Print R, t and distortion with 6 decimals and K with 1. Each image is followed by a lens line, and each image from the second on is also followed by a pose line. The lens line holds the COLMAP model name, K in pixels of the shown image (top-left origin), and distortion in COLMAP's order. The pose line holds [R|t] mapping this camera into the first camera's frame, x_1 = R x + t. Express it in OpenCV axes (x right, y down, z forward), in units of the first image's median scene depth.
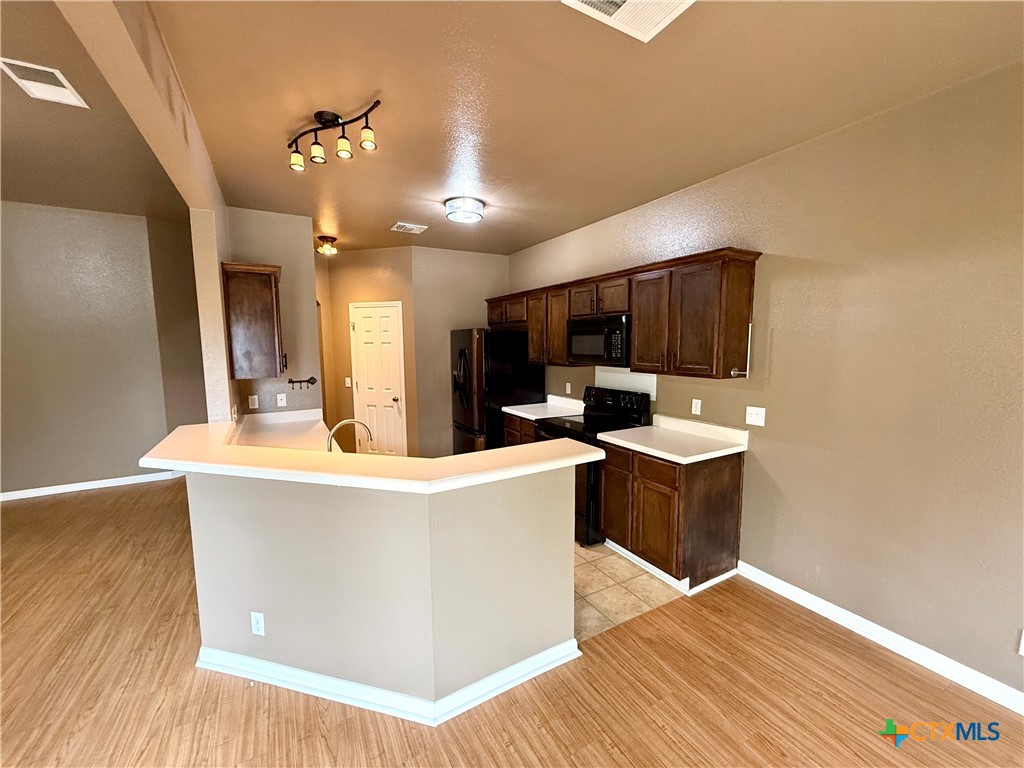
lens RADIAL K [[408.4, 0, 512.3], [0, 408.4, 386.8], [0, 0, 1]] dist [-0.001479, 0.000661]
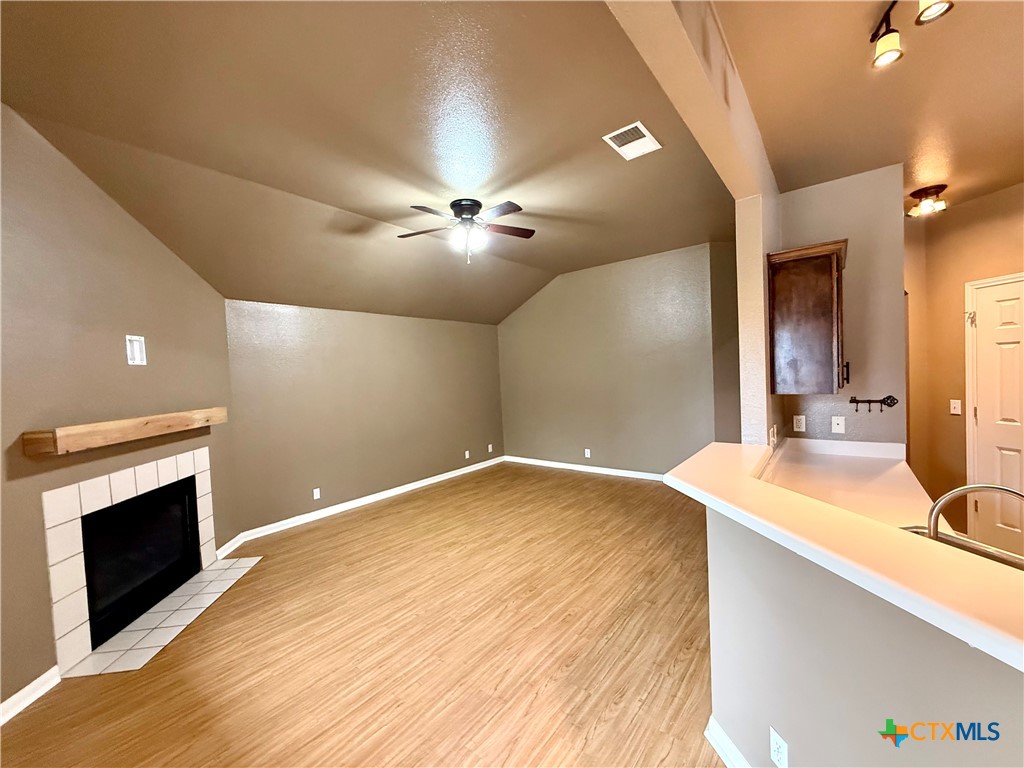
lens RADIAL K [[408.4, 0, 510.4], [0, 408.4, 386.8], [0, 0, 1]] dist [-0.001479, 0.000661]
pose [[0.366521, 0.020735, -0.930179, -0.106969], [-0.058955, 0.998260, -0.000978, -0.001093], [0.928540, 0.055197, 0.367106, 0.192482]]
